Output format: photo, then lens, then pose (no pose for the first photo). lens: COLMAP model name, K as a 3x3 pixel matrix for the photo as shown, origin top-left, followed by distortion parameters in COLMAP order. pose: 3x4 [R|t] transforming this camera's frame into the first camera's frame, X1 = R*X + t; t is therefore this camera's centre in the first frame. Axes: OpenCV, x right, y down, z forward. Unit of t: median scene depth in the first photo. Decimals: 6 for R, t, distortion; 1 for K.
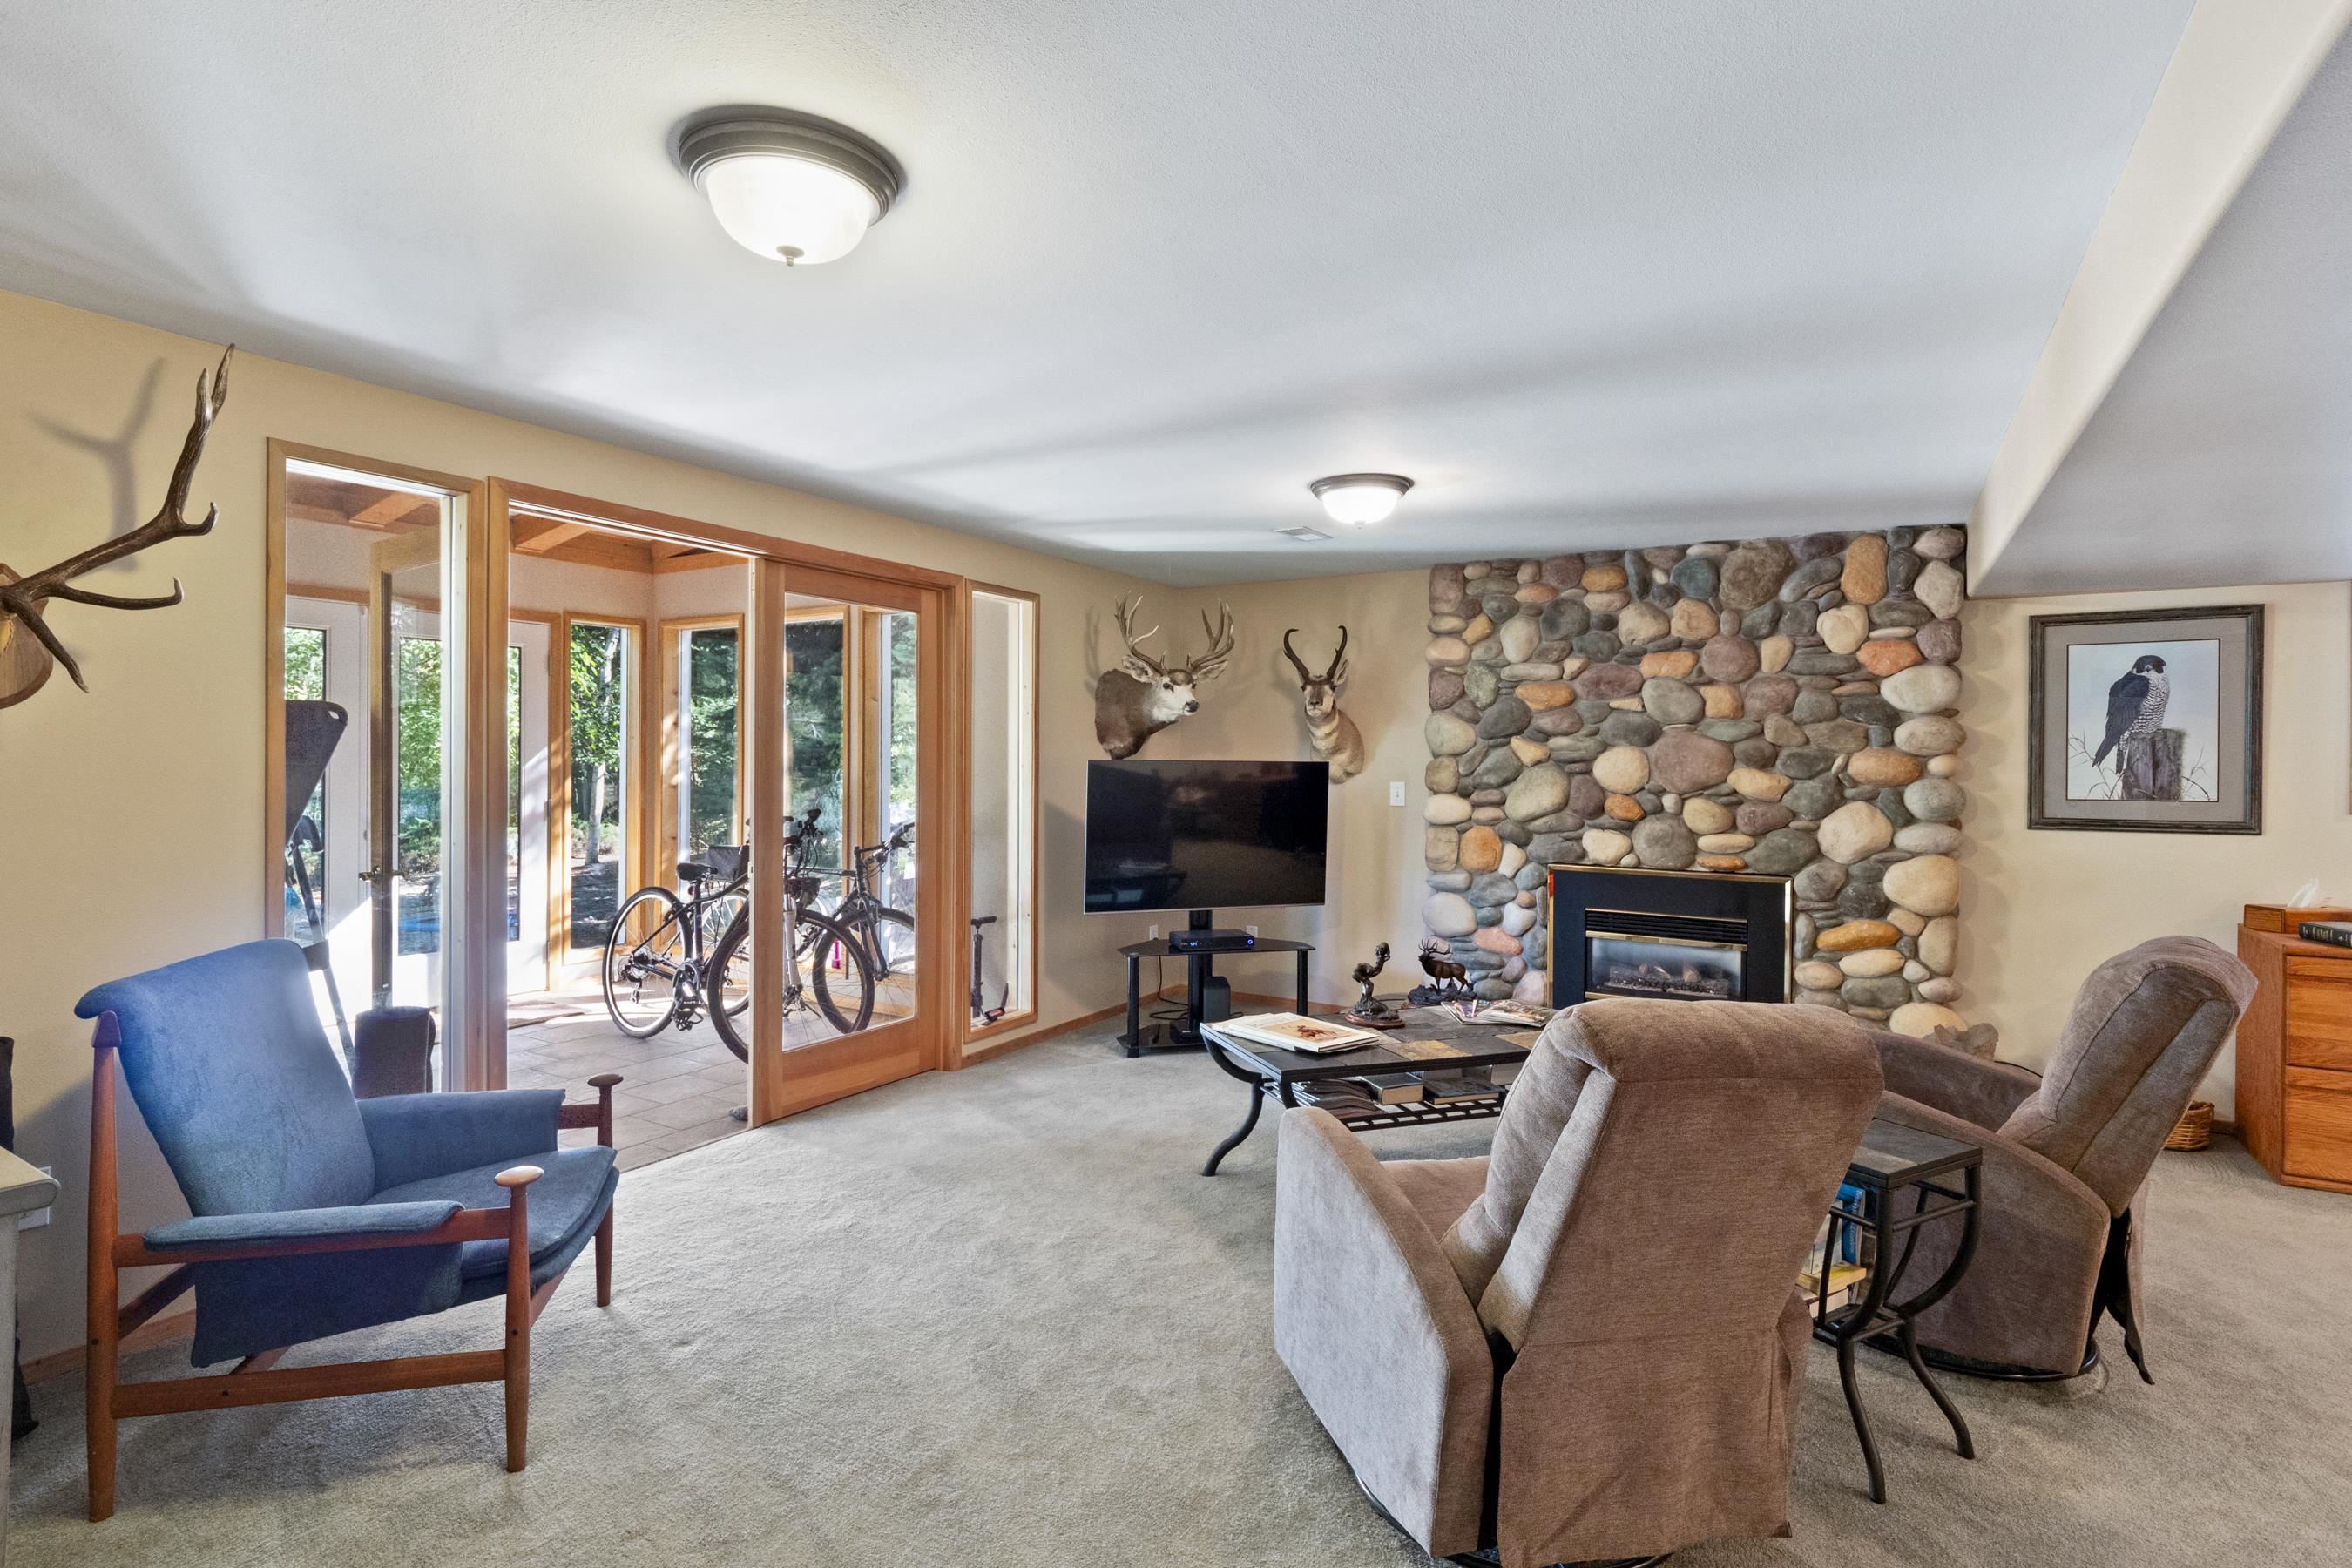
lens RADIAL K [[1153.9, 0, 1161.7], [0, 1153.9, 760.3], [0, 0, 1]] dist [0.001787, -0.002715]
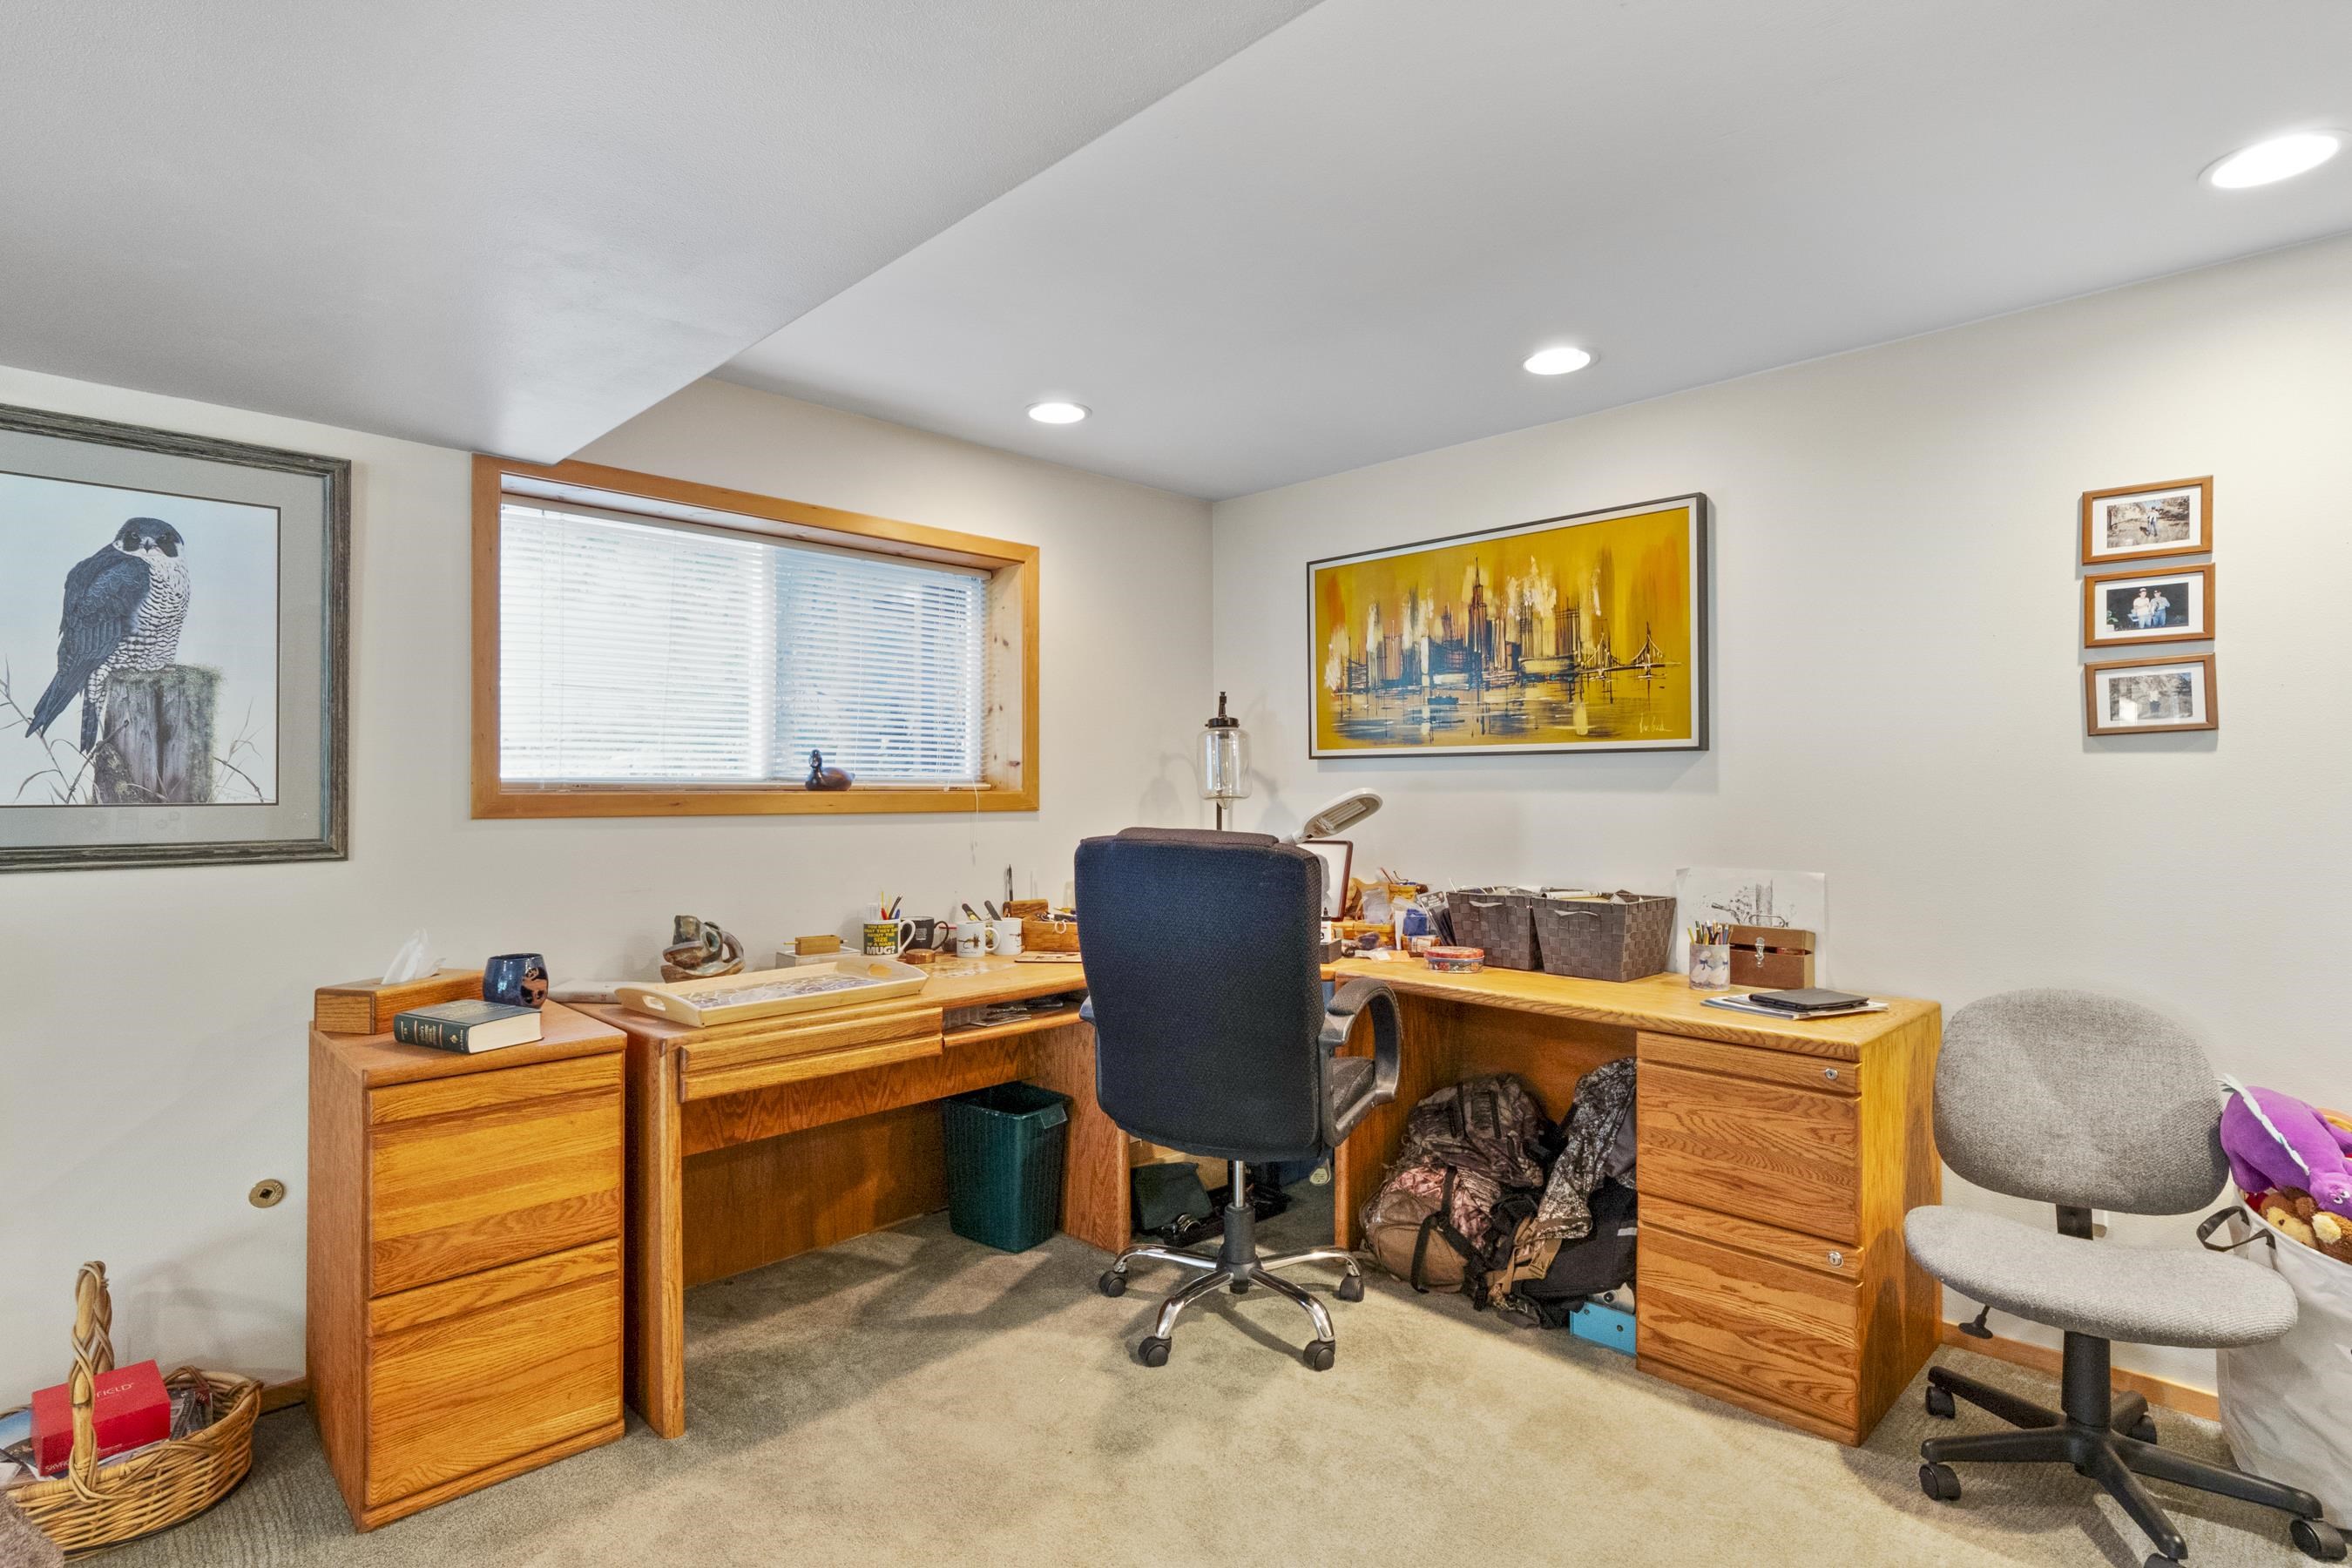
lens RADIAL K [[1153.9, 0, 1160.4], [0, 1153.9, 789.7], [0, 0, 1]] dist [0.001787, -0.002715]
pose [[0.244249, 0.003025, 0.969708, 0.481174], [0.004766, 0.999979, -0.004319, 0.033039], [-0.969701, 0.005676, 0.244229, 0.453679]]
